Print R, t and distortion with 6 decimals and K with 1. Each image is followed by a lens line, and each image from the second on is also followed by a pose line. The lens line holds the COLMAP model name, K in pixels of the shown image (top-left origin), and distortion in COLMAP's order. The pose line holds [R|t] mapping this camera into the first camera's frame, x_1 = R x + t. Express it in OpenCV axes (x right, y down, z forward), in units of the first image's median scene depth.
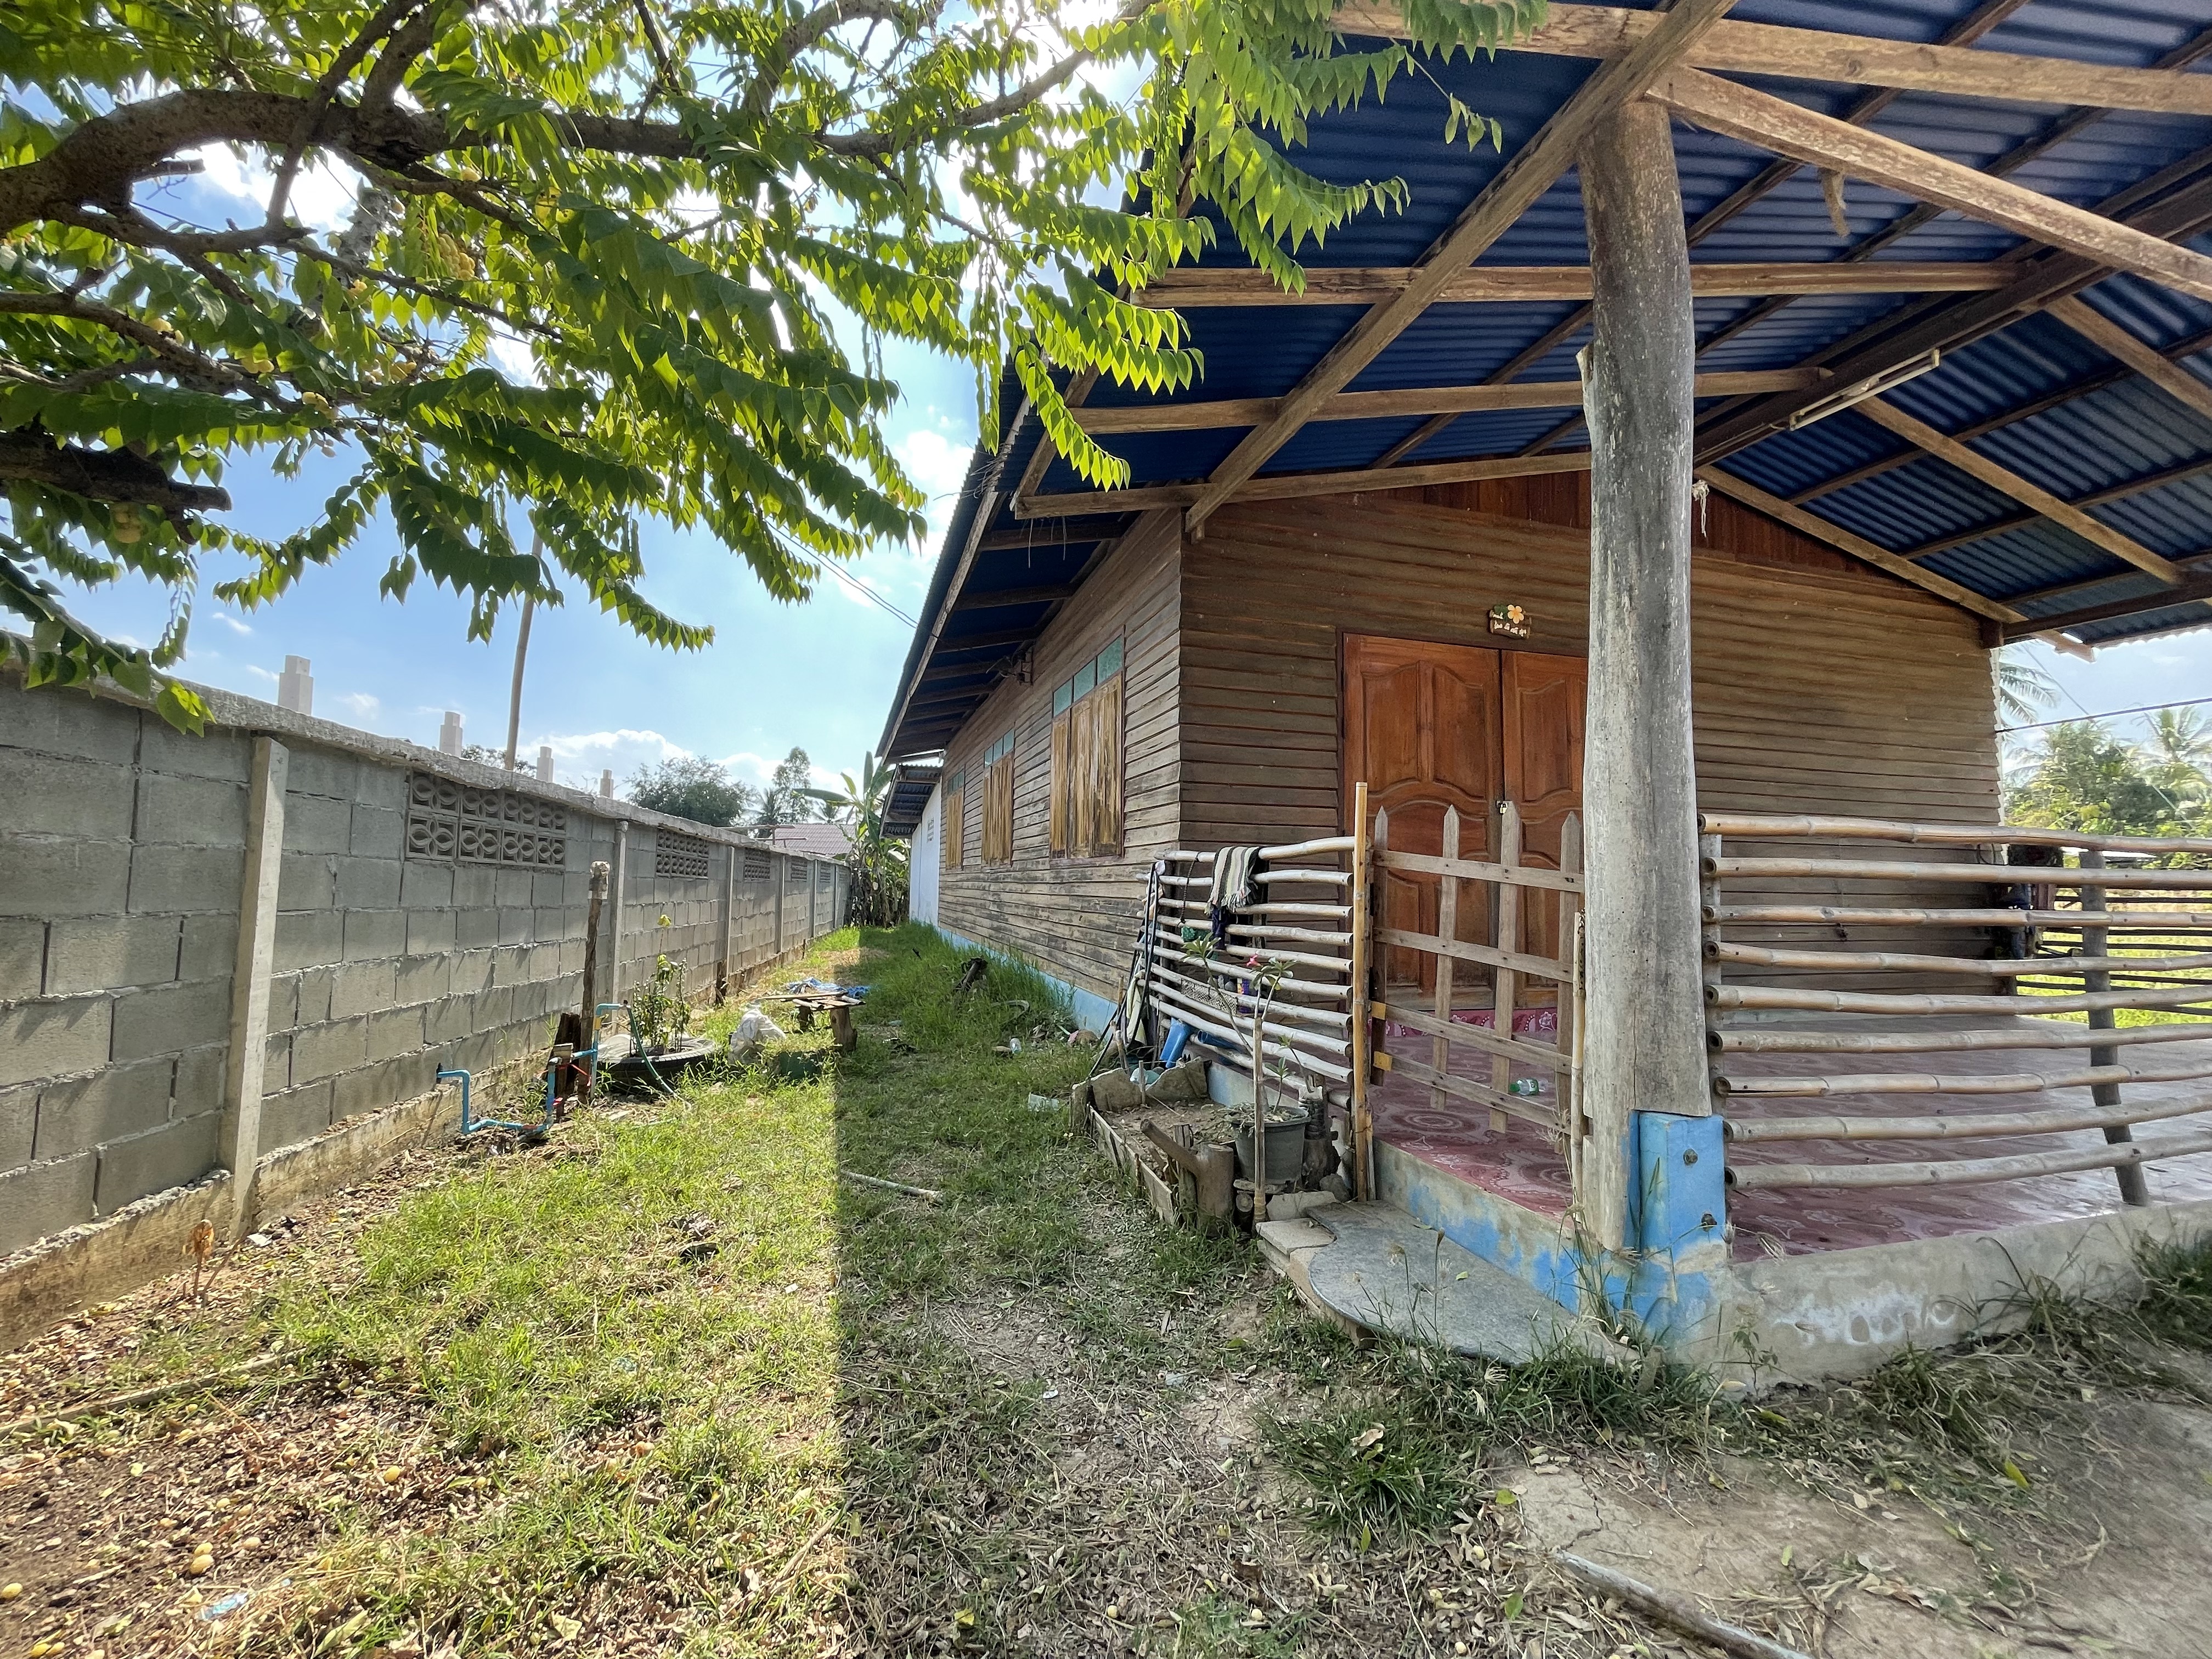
lens RADIAL K [[900.4, 0, 1106.0], [0, 900.4, 829.5], [0, 0, 1]] dist [0.002248, 0.000055]
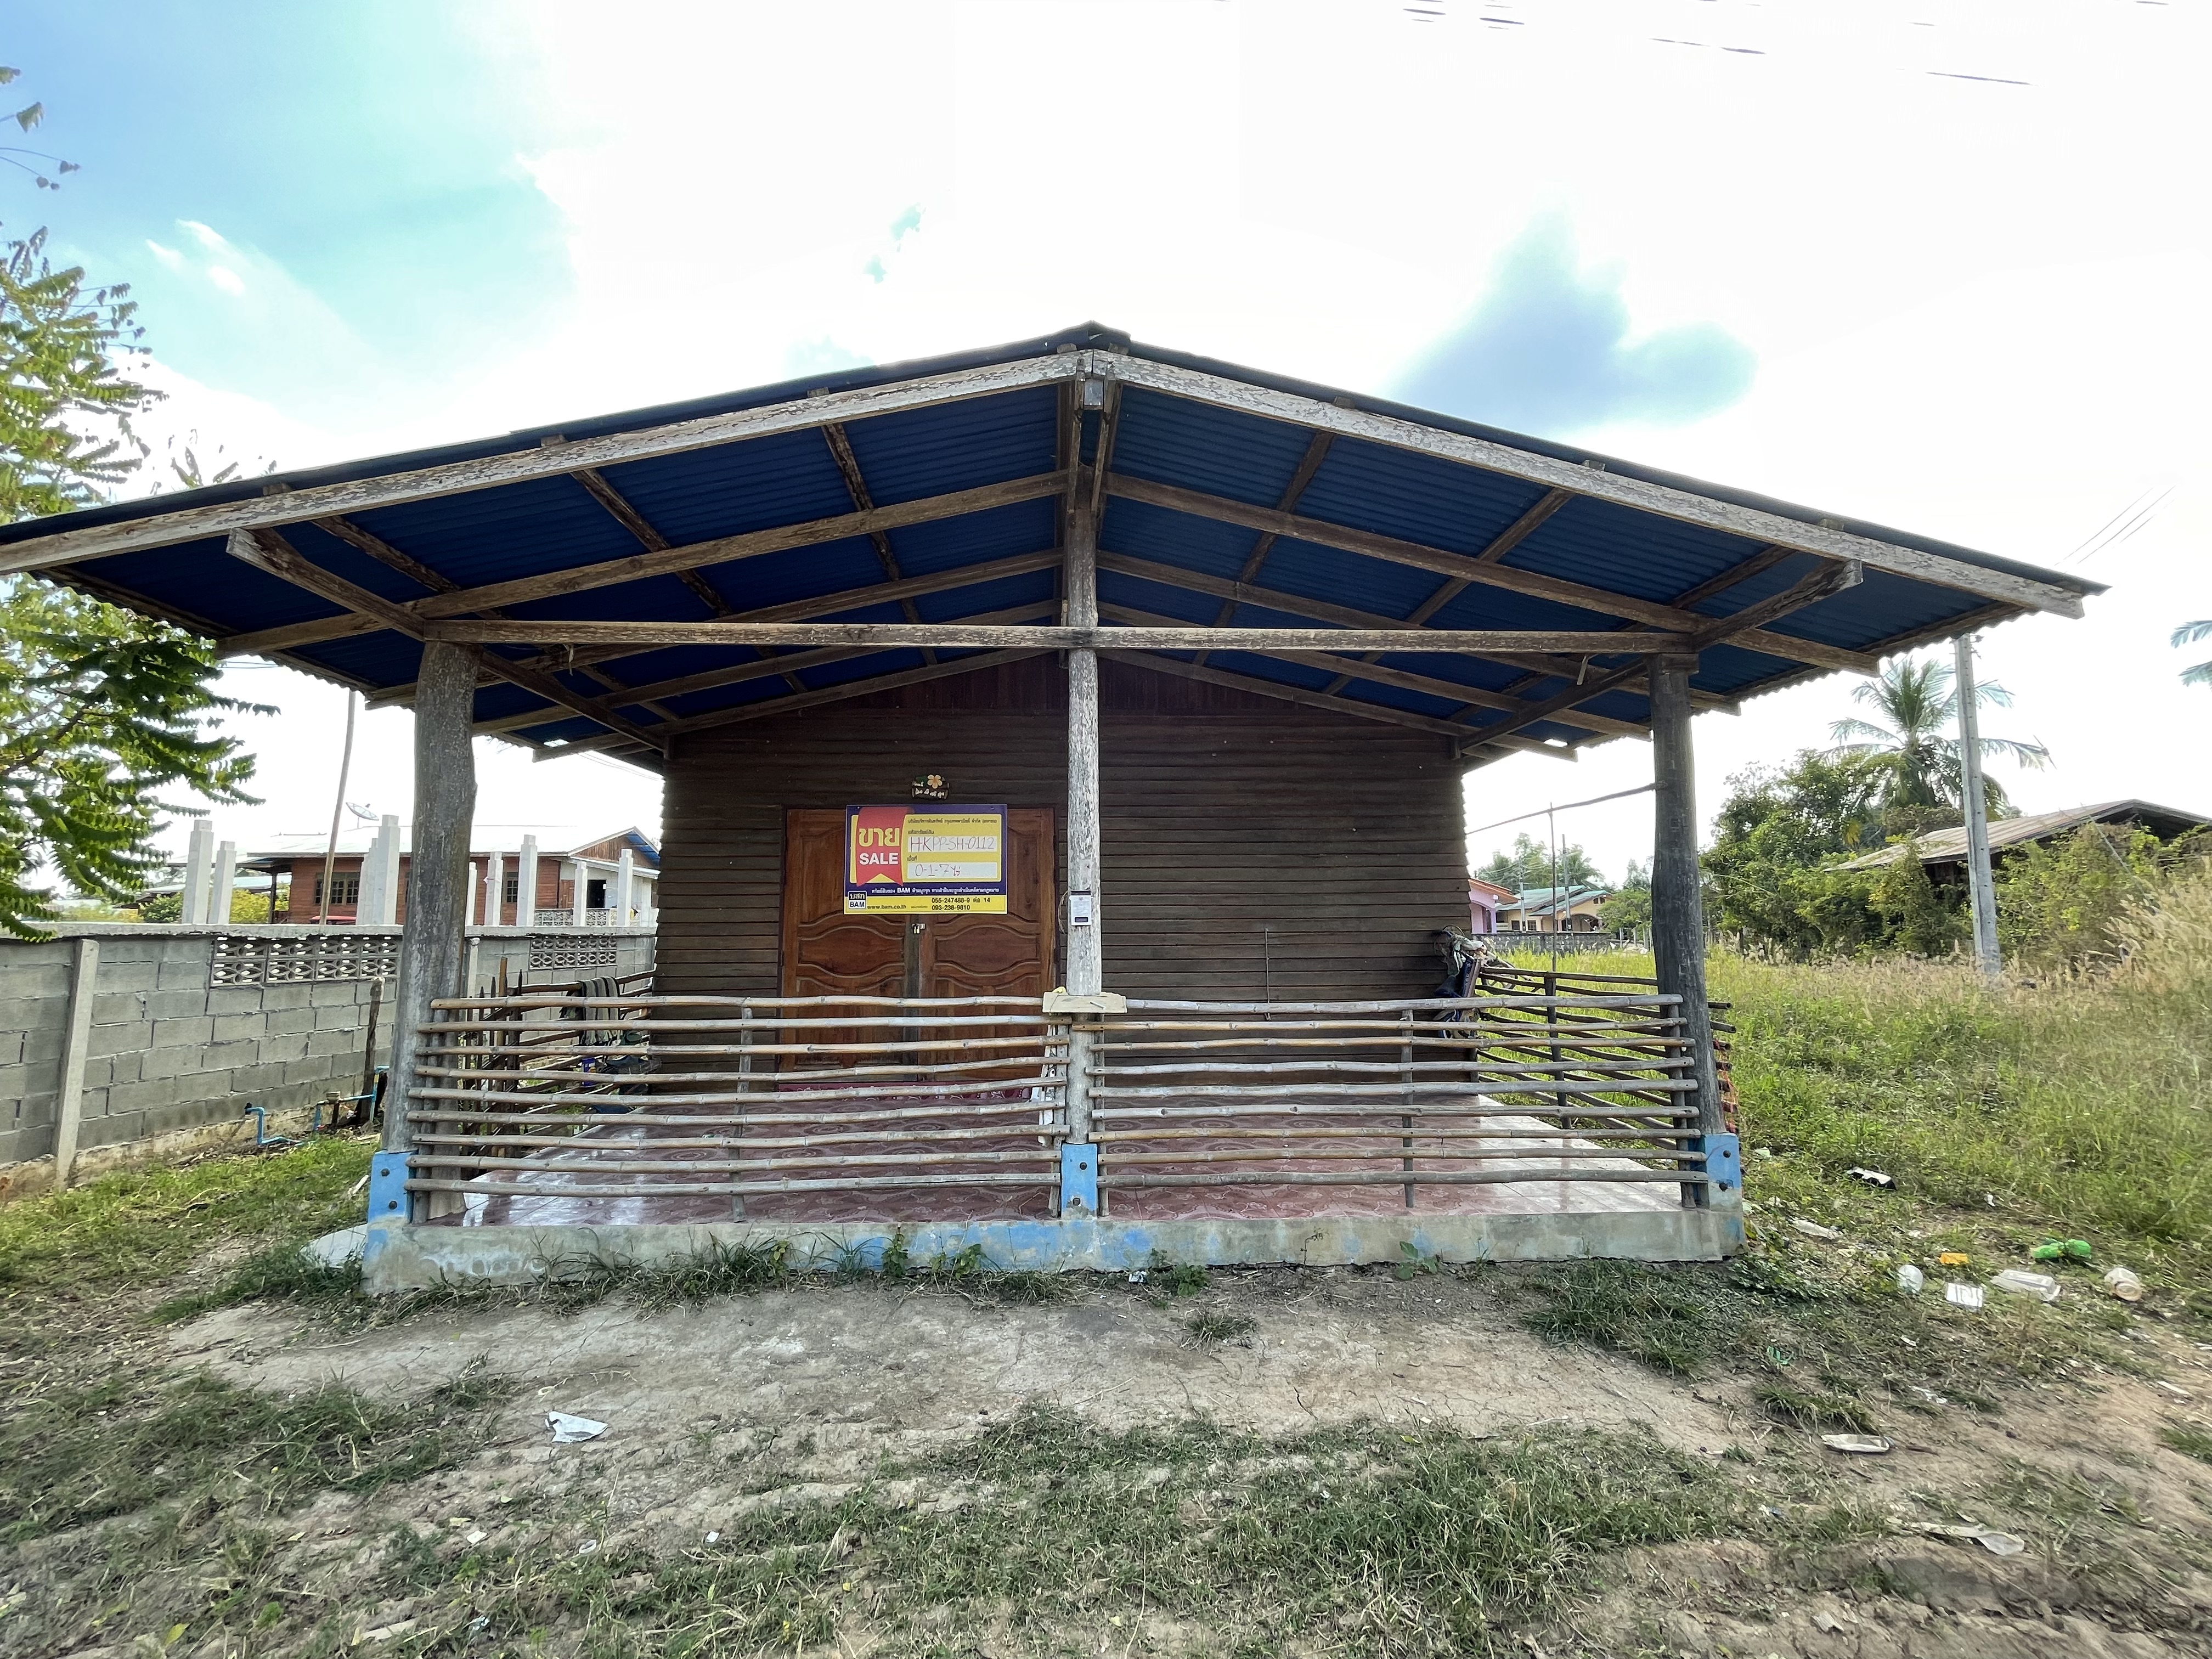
lens RADIAL K [[898.7, 0, 1106.0], [0, 898.7, 829.5], [0, 0, 1]] dist [-0.002468, -0.000181]
pose [[0.969371, -0.047454, -0.240971, 1.360212], [0.037091, 0.998189, -0.047364, -0.127904], [0.242782, 0.036976, 0.969376, -0.300885]]
